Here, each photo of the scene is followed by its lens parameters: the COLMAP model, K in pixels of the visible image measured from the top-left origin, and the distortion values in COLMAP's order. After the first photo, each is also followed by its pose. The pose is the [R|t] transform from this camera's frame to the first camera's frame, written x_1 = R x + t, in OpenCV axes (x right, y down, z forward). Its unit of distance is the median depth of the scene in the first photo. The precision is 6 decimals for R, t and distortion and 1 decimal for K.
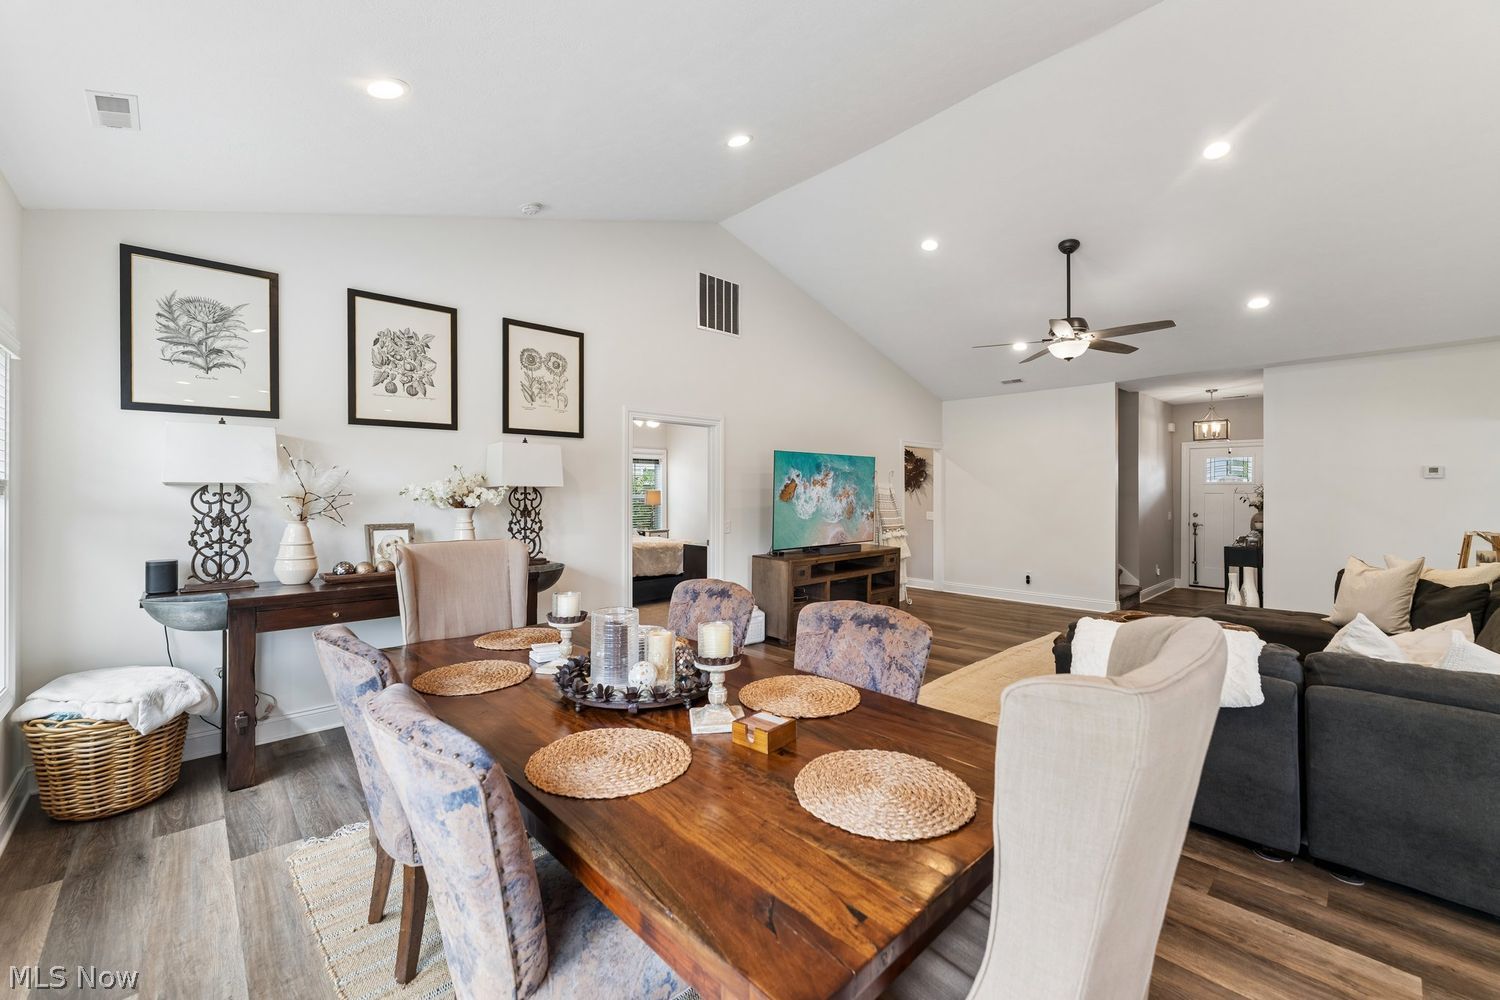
lens RADIAL K [[601.8, 0, 747.6], [0, 601.8, 493.4], [0, 0, 1]] dist [-0.000232, 0.000073]
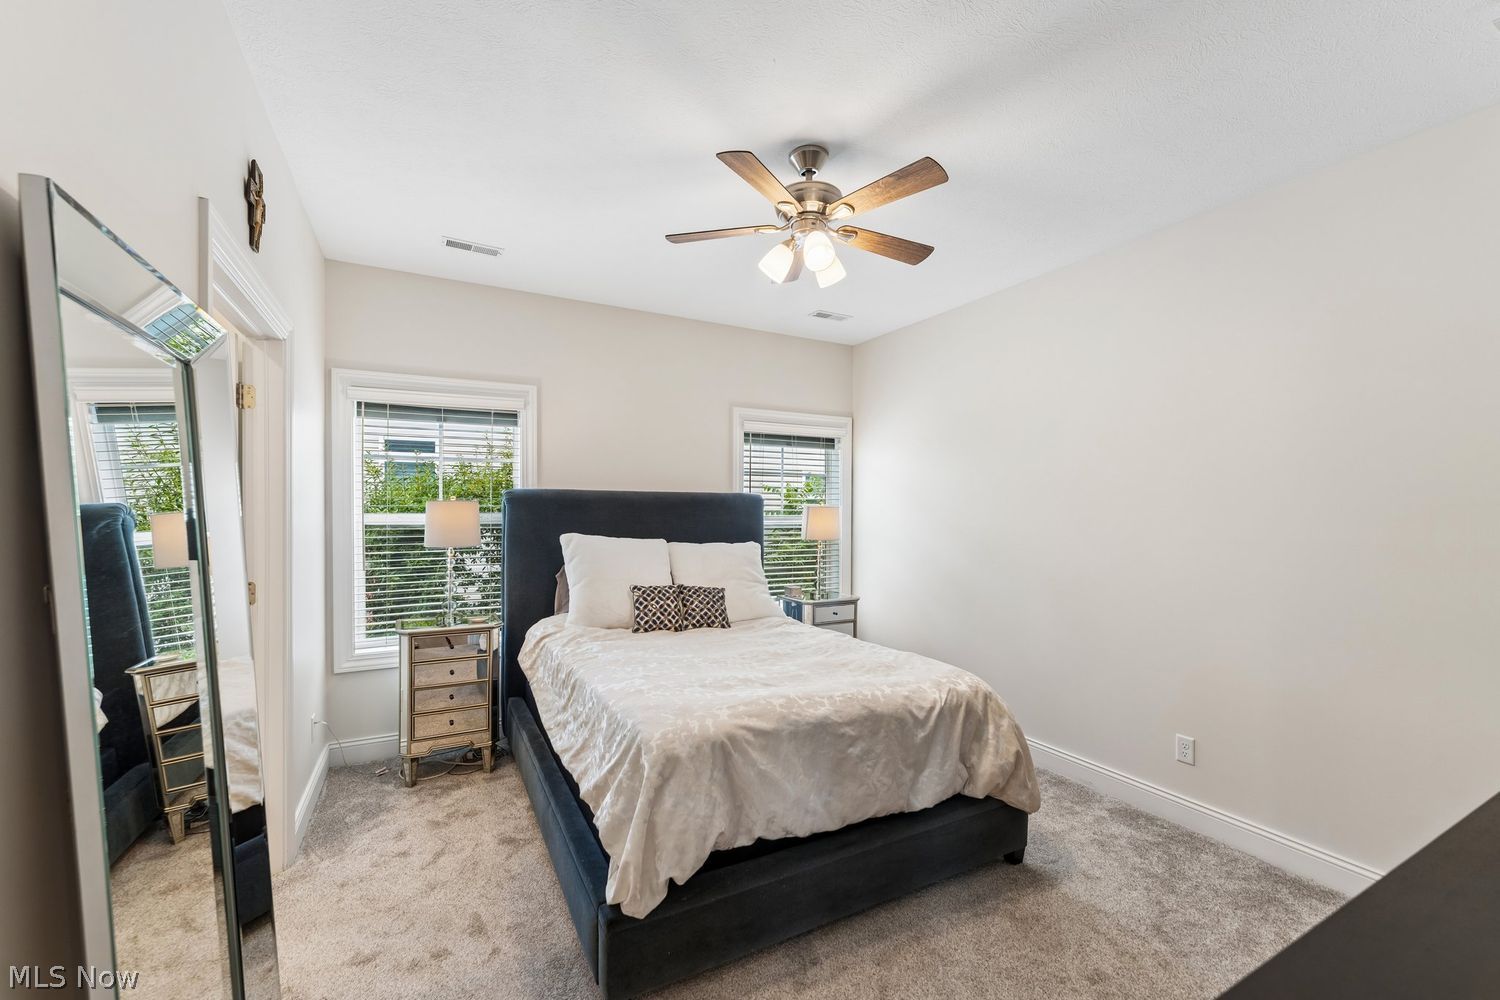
lens RADIAL K [[605.7, 0, 746.4], [0, 605.7, 515.9], [0, 0, 1]] dist [-0.003068, 0.000285]
pose [[0.961746, 0.004037, -0.273915, -0.137547], [-0.002205, 0.999973, 0.006996, 0.000572], [0.273936, -0.006124, 0.961729, 0.870421]]
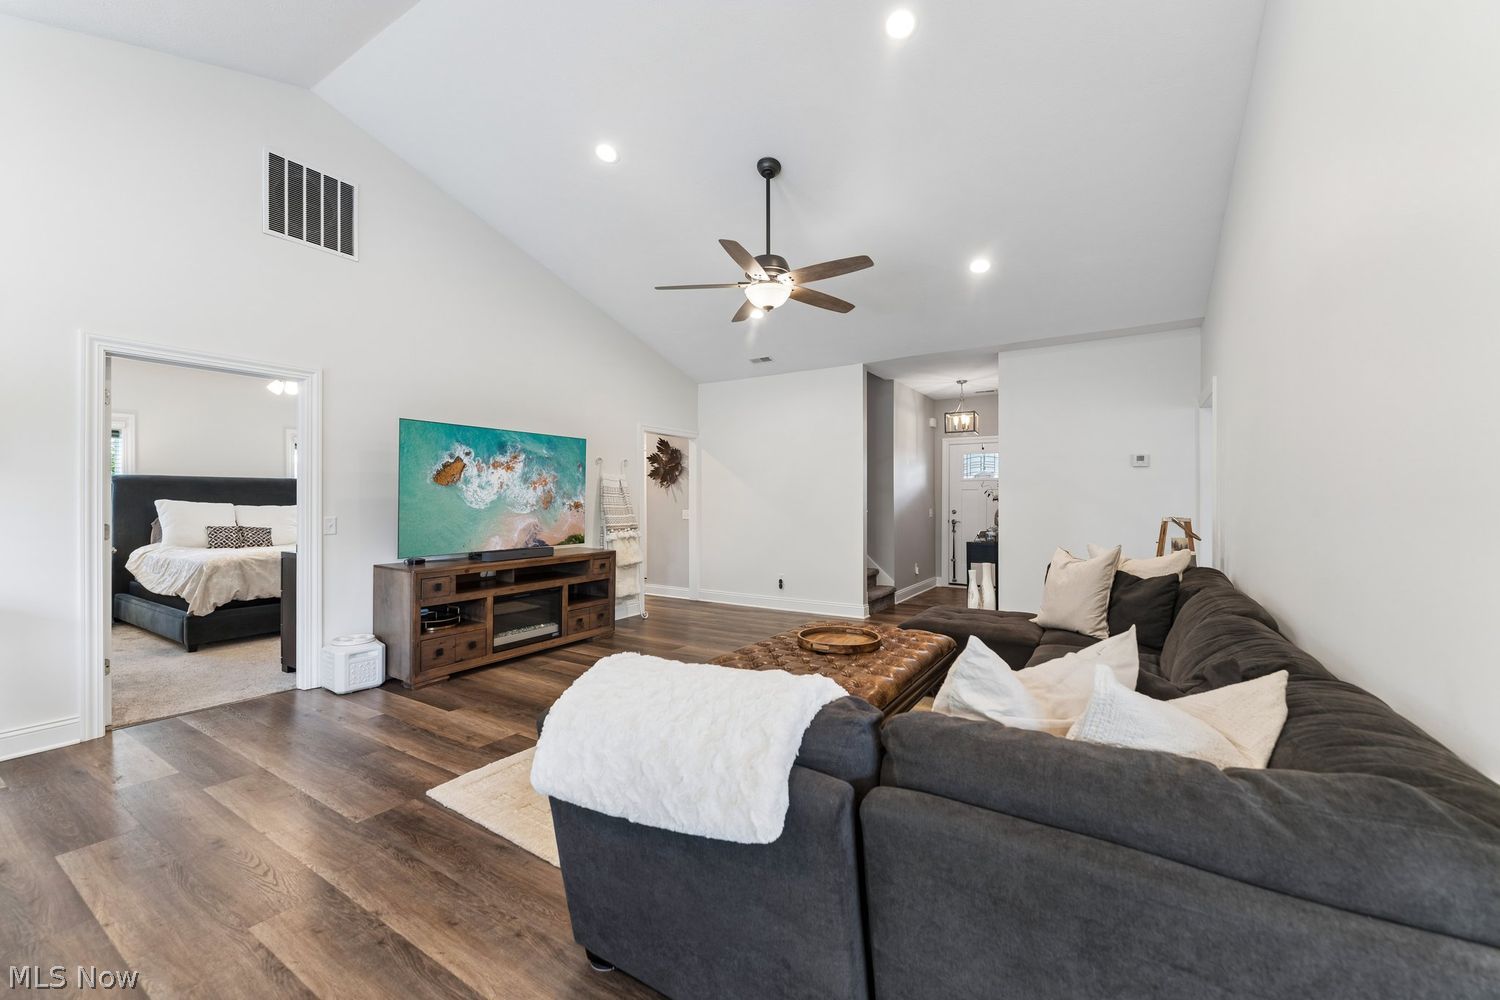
lens RADIAL K [[592.9, 0, 750.4], [0, 592.9, 505.7], [0, 0, 1]] dist [-0.000180, -0.000109]
pose [[0.969994, -0.003103, 0.243109, 0.250947], [0.001973, 0.999986, 0.004890, 0.027461], [-0.243121, -0.004263, 0.969987, 0.189647]]
